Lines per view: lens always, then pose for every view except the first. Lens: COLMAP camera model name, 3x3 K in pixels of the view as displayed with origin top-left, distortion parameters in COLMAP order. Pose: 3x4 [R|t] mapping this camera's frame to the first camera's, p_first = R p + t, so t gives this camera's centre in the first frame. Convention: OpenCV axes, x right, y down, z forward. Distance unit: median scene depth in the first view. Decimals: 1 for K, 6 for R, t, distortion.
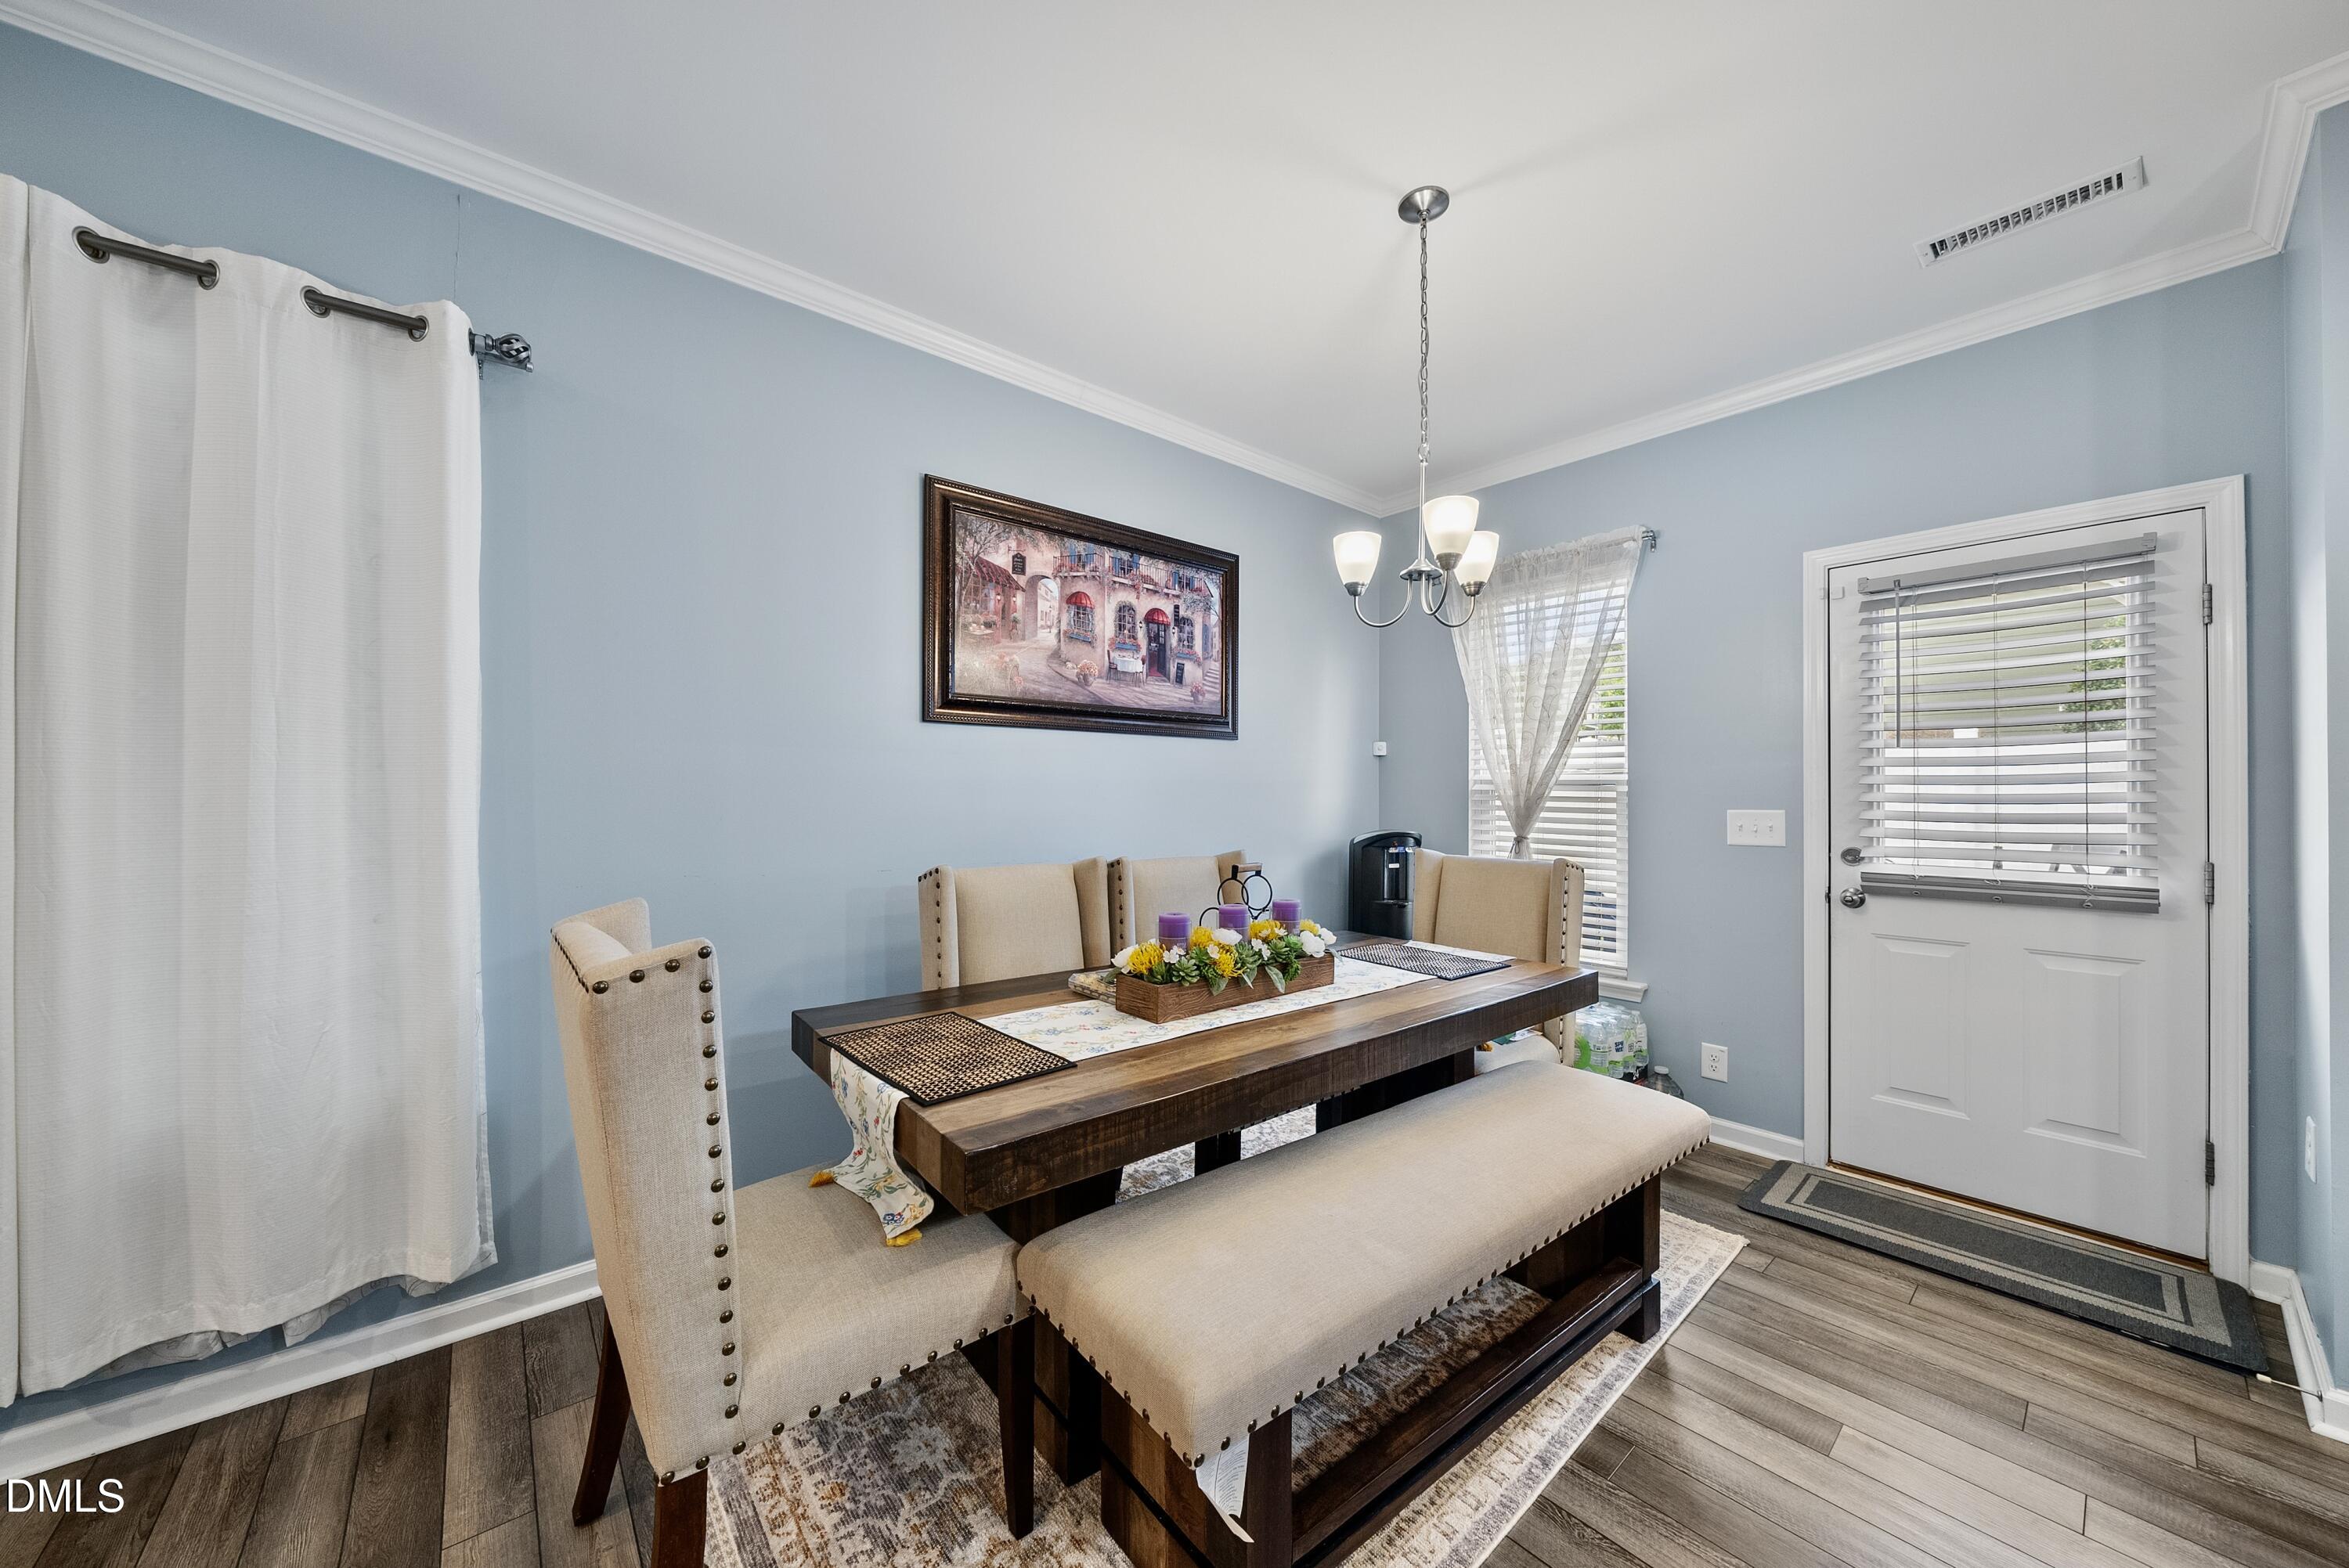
lens RADIAL K [[824.3, 0, 1175.2], [0, 824.3, 789.4], [0, 0, 1]] dist [-0.010042, 0.001210]
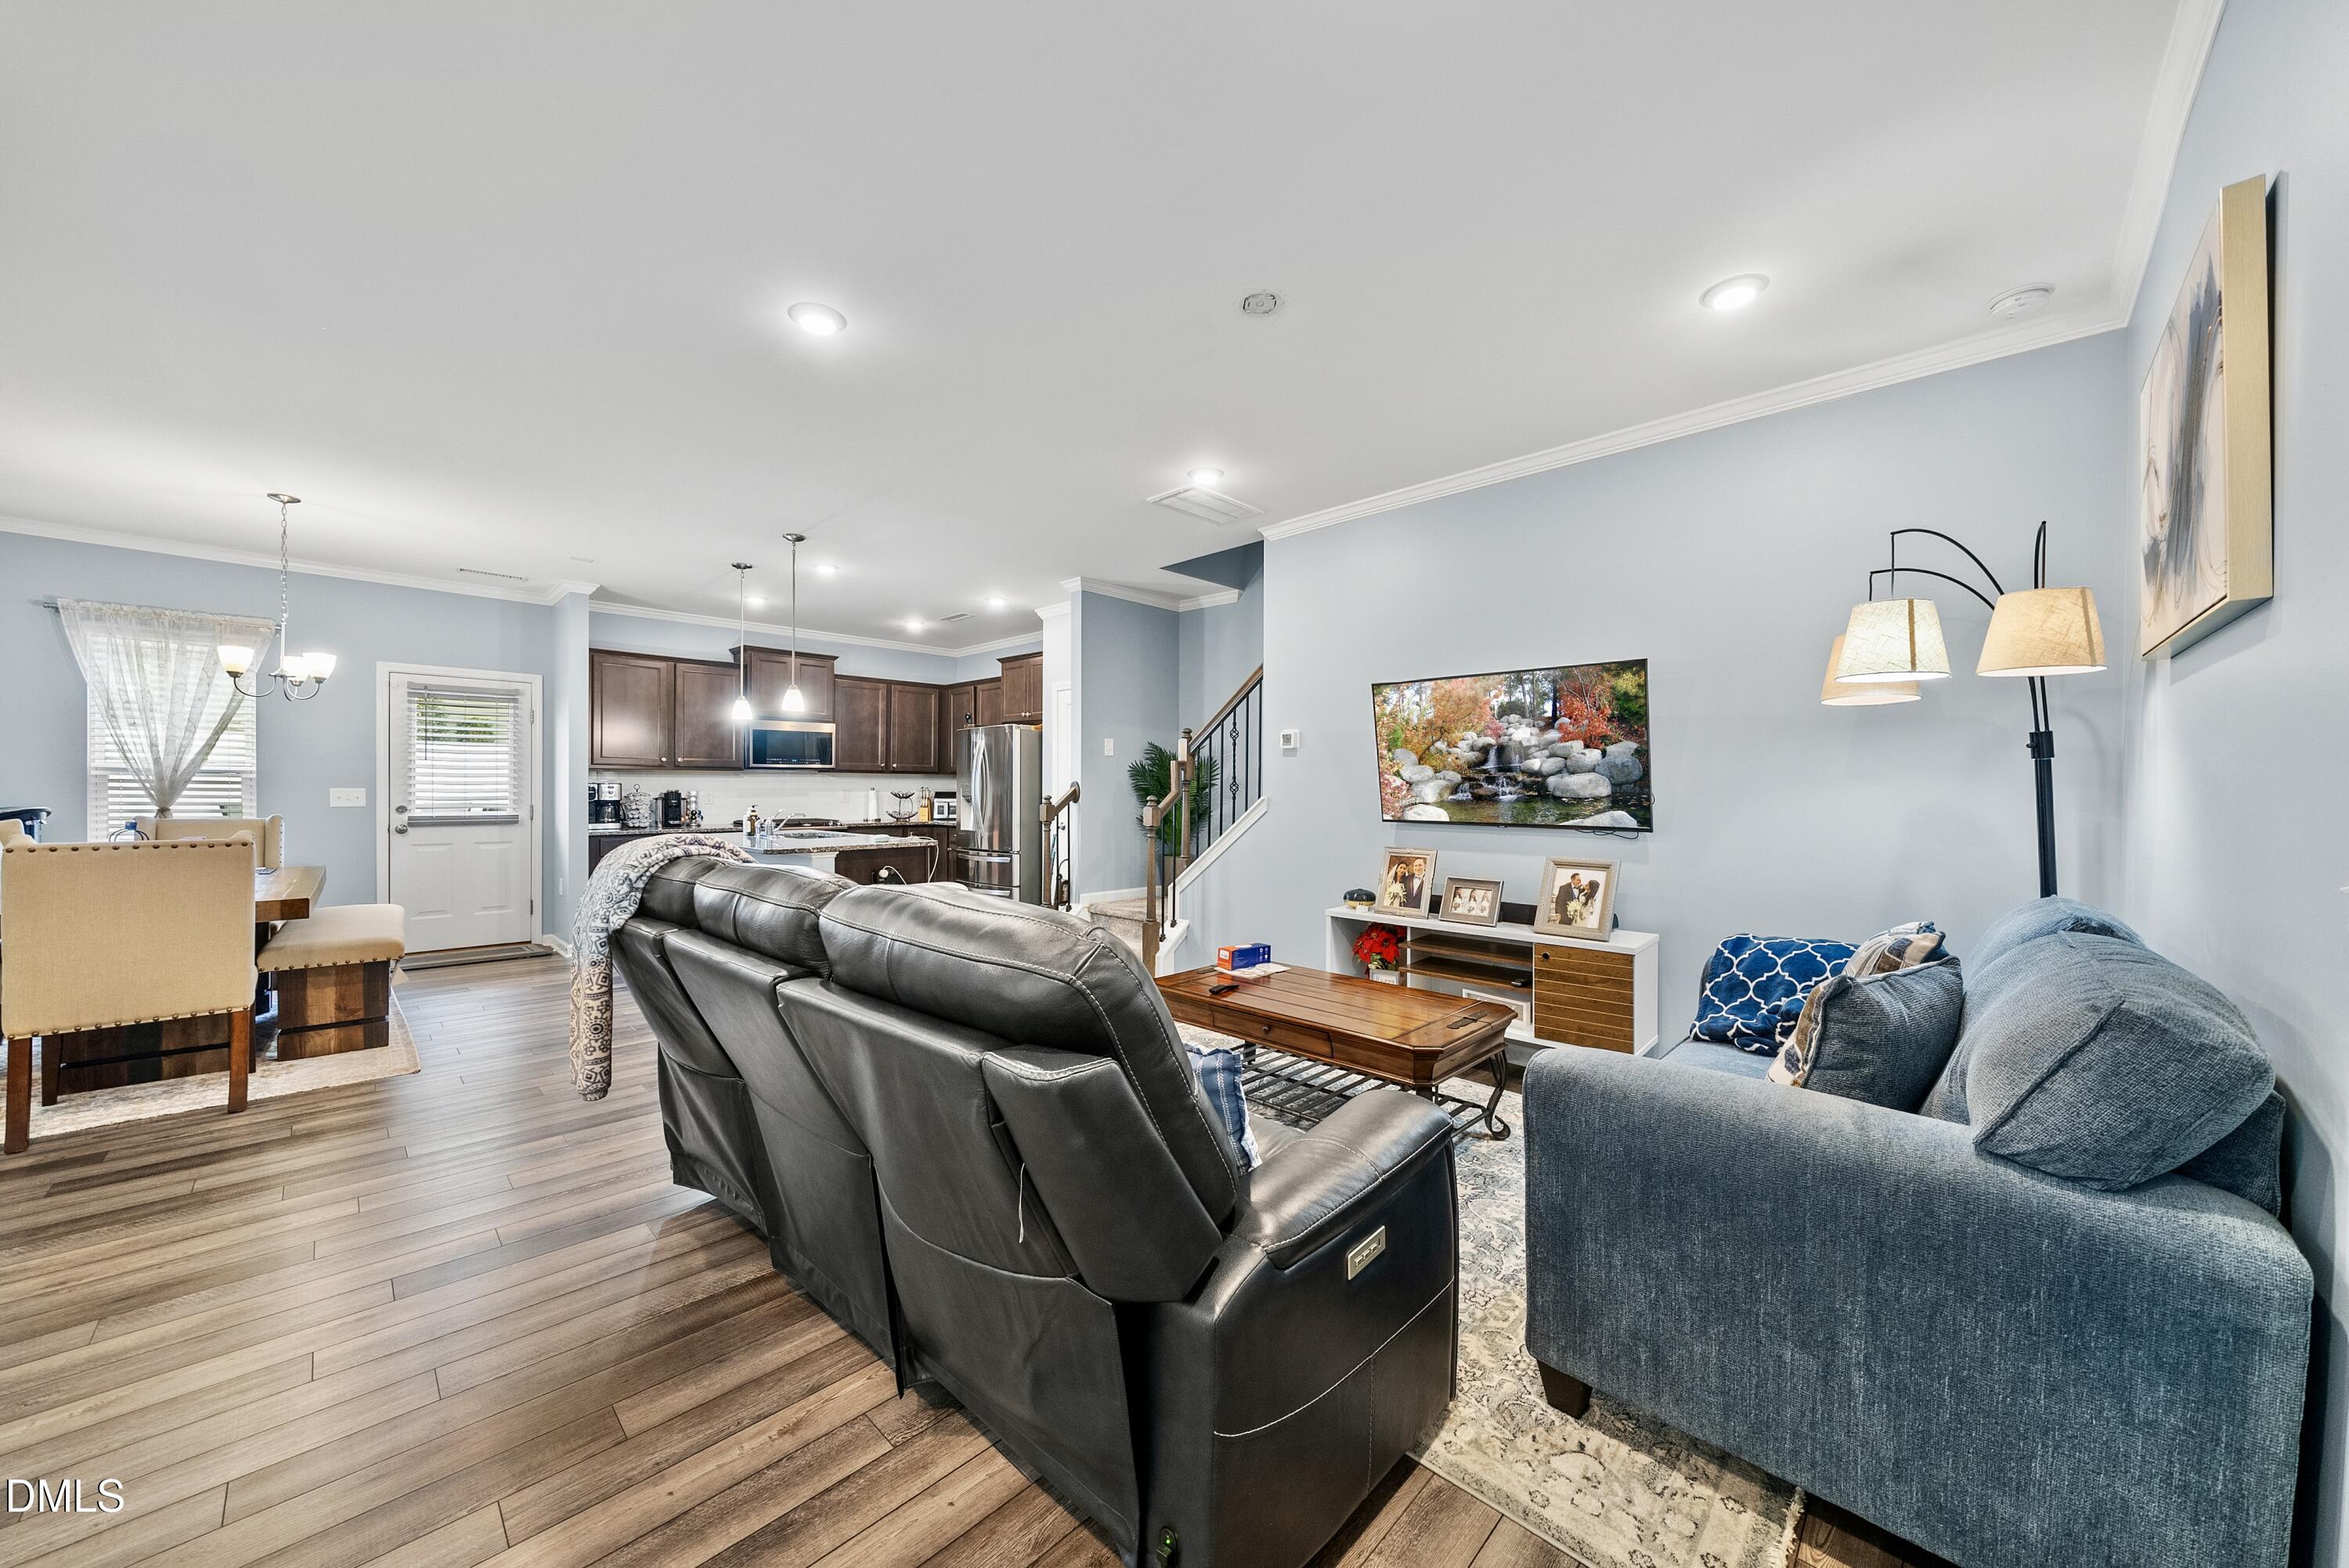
lens RADIAL K [[824.3, 0, 1169.7], [0, 824.3, 793.7], [0, 0, 1]] dist [-0.010042, 0.001210]
pose [[-0.099015, -0.010793, 0.995027, -1.723654], [-0.018515, 0.999788, 0.009003, -0.018362], [-0.994914, -0.017532, -0.099194, -0.903527]]
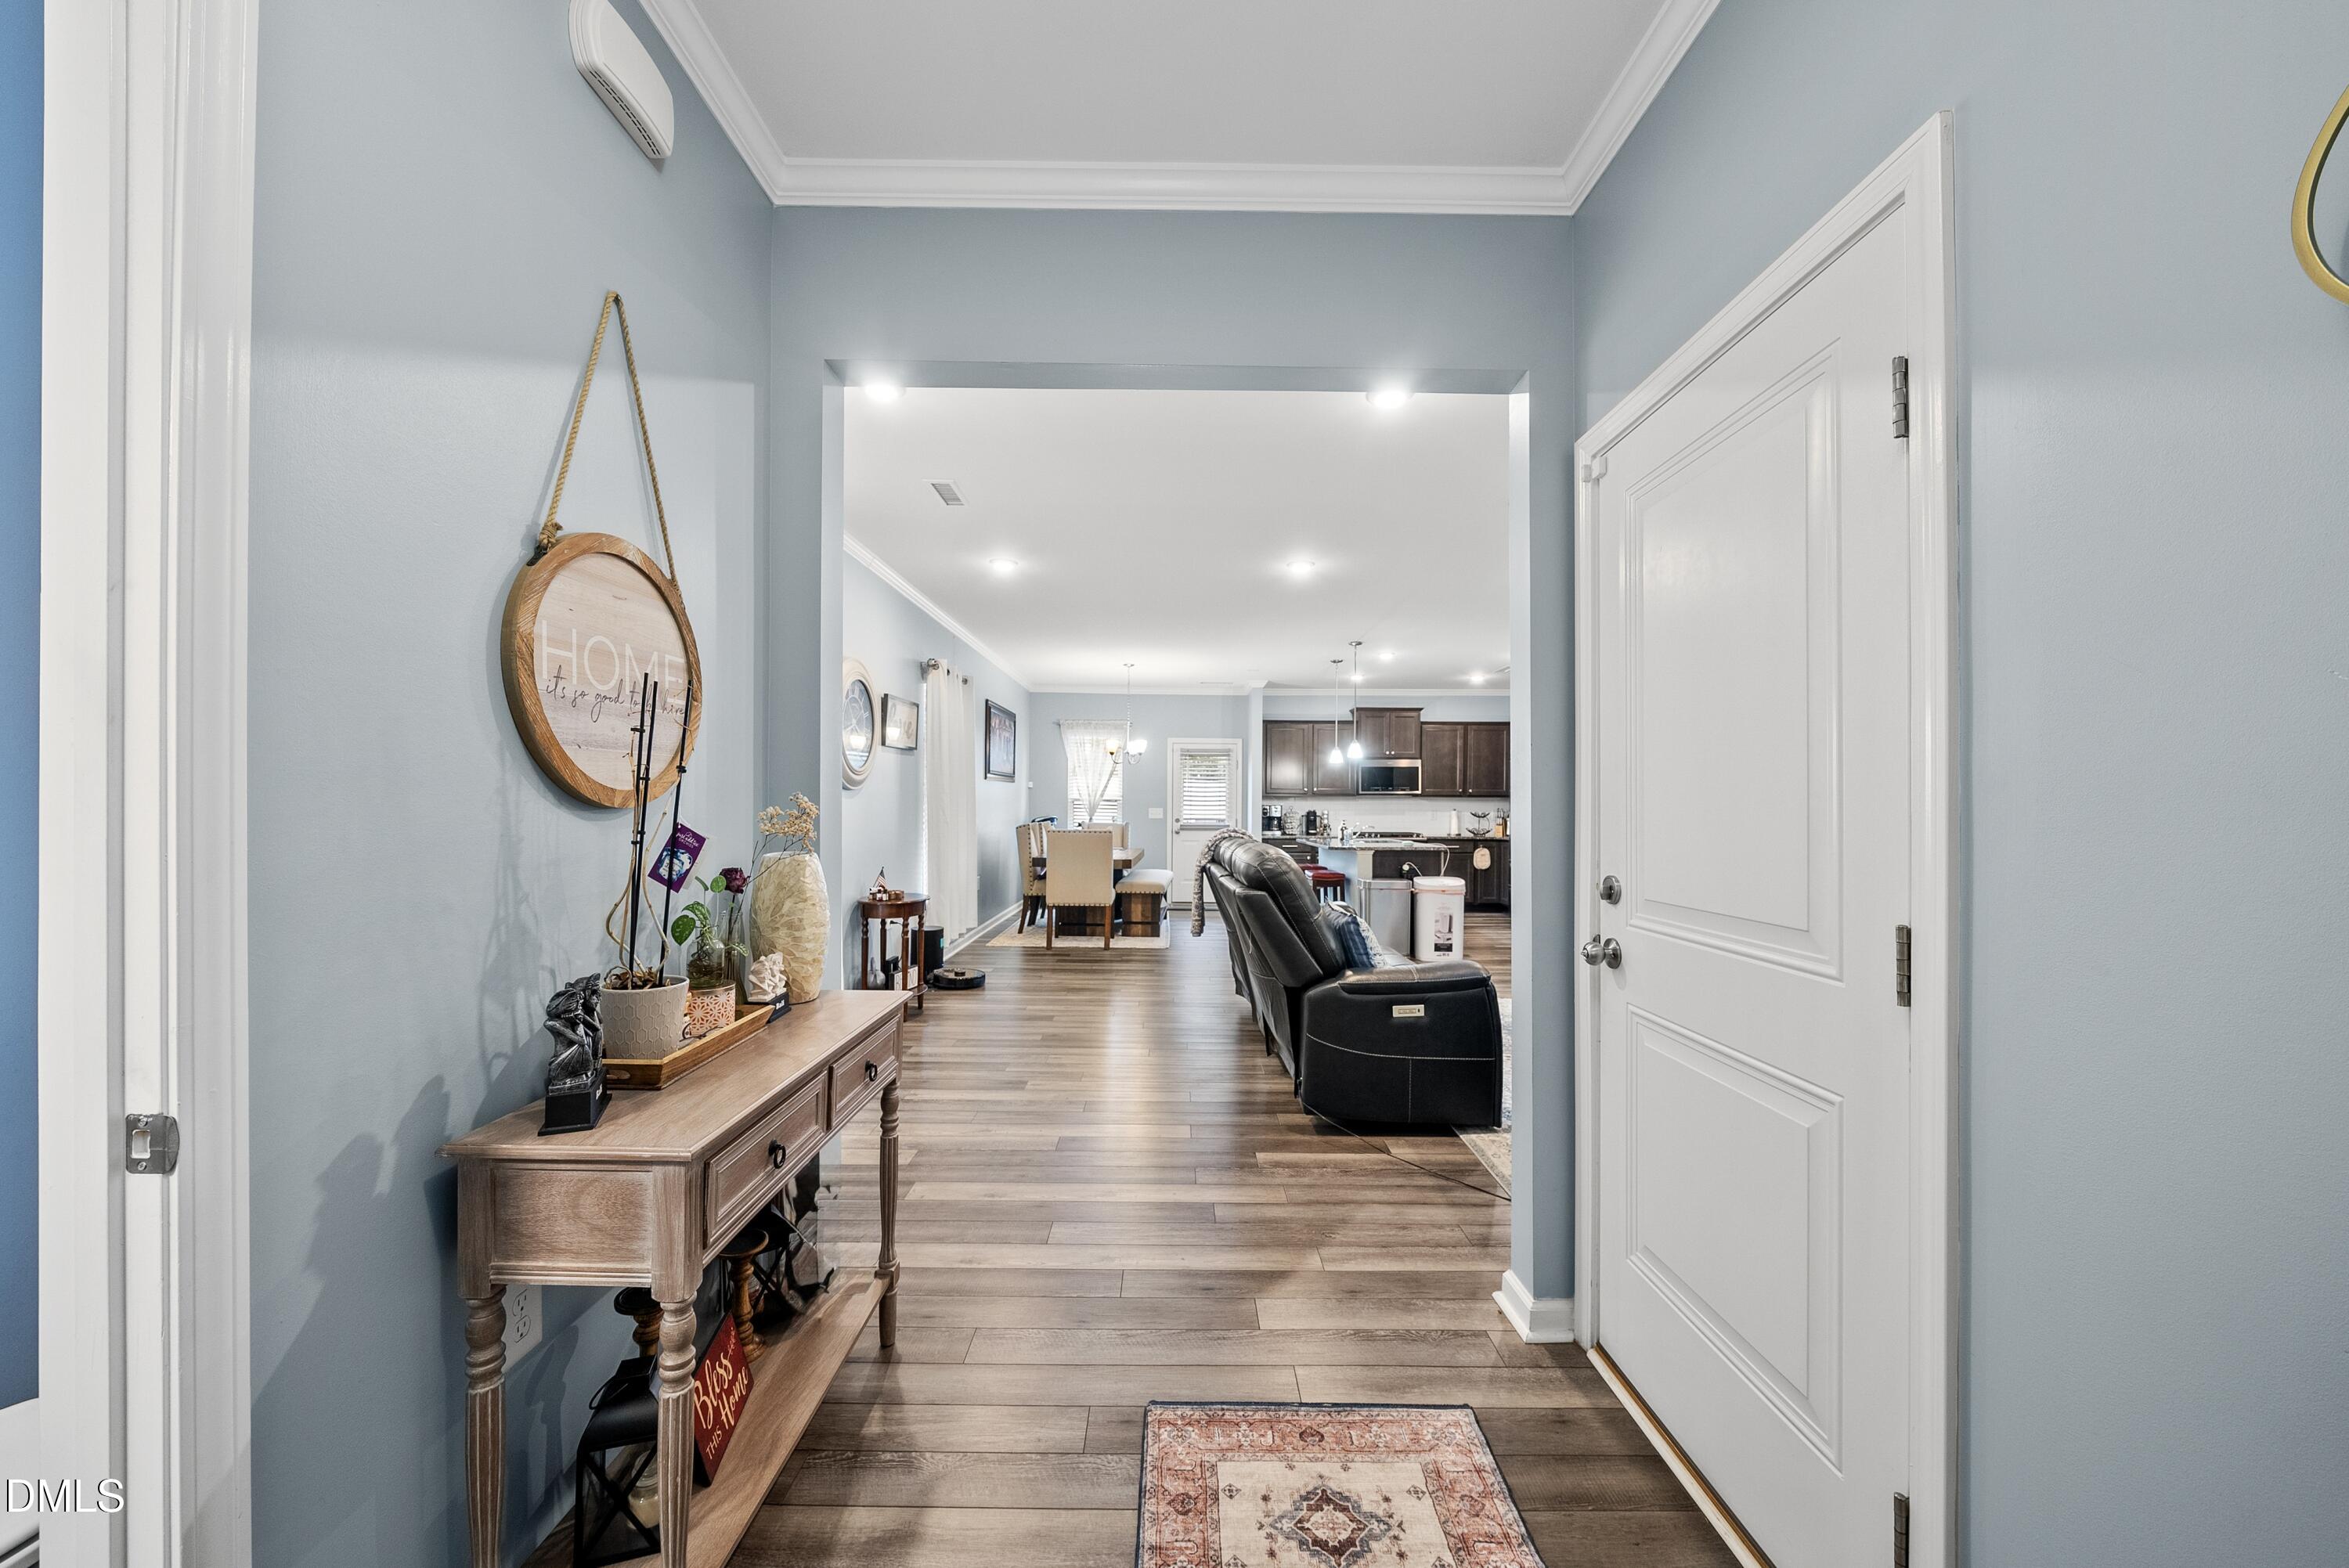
lens RADIAL K [[824.3, 0, 1177.9], [0, 824.3, 802.0], [0, 0, 1]] dist [-0.010042, 0.001210]
pose [[0.640317, 0.004937, 0.768095, -2.419442], [-0.013635, 0.999895, 0.004940, -0.026691], [-0.767990, -0.013636, 0.640317, -1.663190]]
